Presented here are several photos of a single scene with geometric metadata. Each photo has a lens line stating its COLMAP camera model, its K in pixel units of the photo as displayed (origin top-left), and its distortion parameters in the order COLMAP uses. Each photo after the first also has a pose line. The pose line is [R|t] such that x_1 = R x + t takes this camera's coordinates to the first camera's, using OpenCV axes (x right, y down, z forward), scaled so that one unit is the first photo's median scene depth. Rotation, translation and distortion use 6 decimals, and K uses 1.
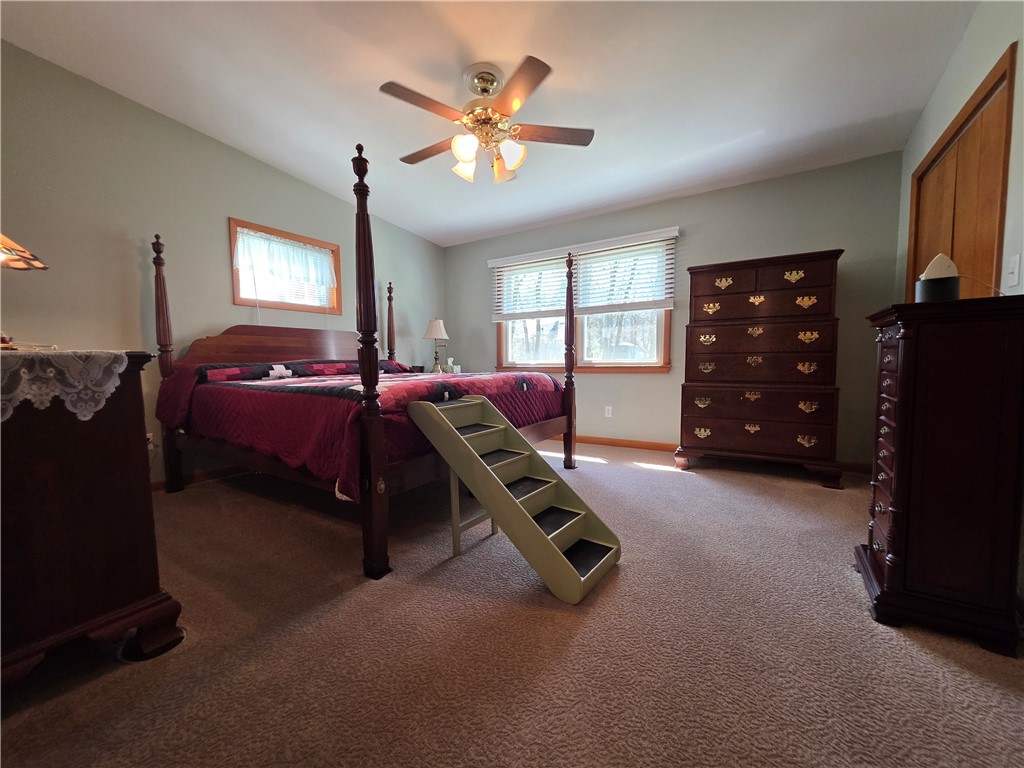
lens RADIAL K [[406.7, 0, 513.0], [0, 406.7, 388.3], [0, 0, 1]] dist [0.006031, -0.000113]
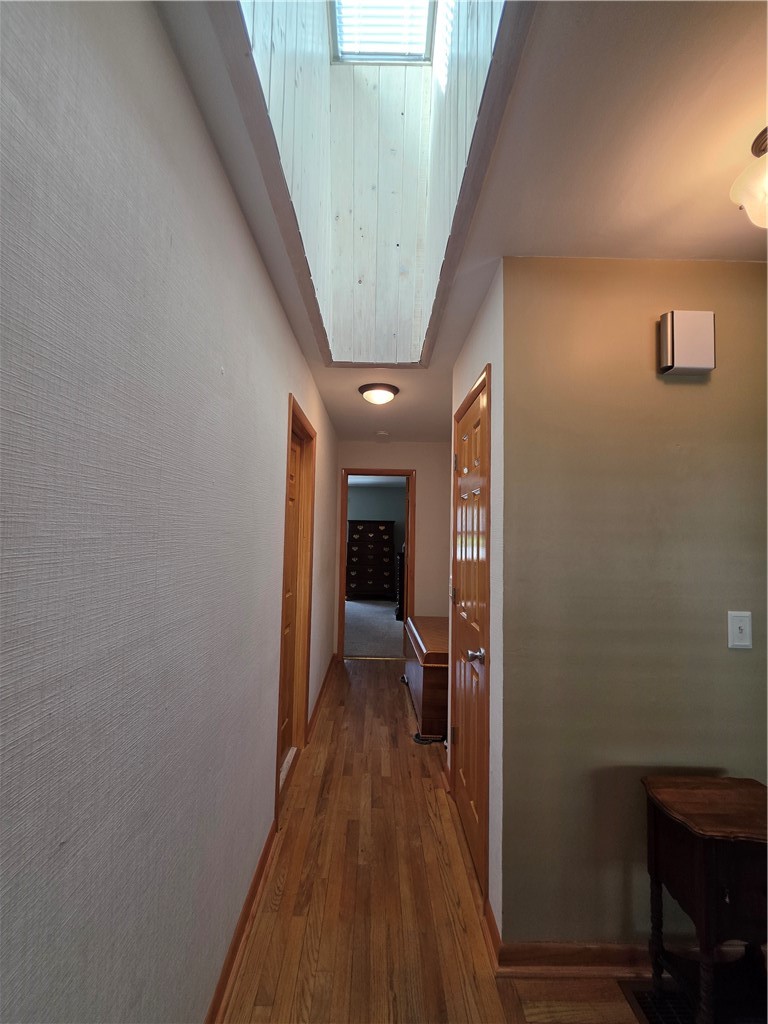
lens RADIAL K [[406.7, 0, 381.8], [0, 406.7, 513.8], [0, 0, 1]] dist [0.006031, -0.000113]
pose [[0.838843, 0.050771, 0.542001, -0.837471], [0.011586, 0.993751, -0.111019, -0.052783], [-0.544251, 0.099407, 0.833012, -1.342599]]
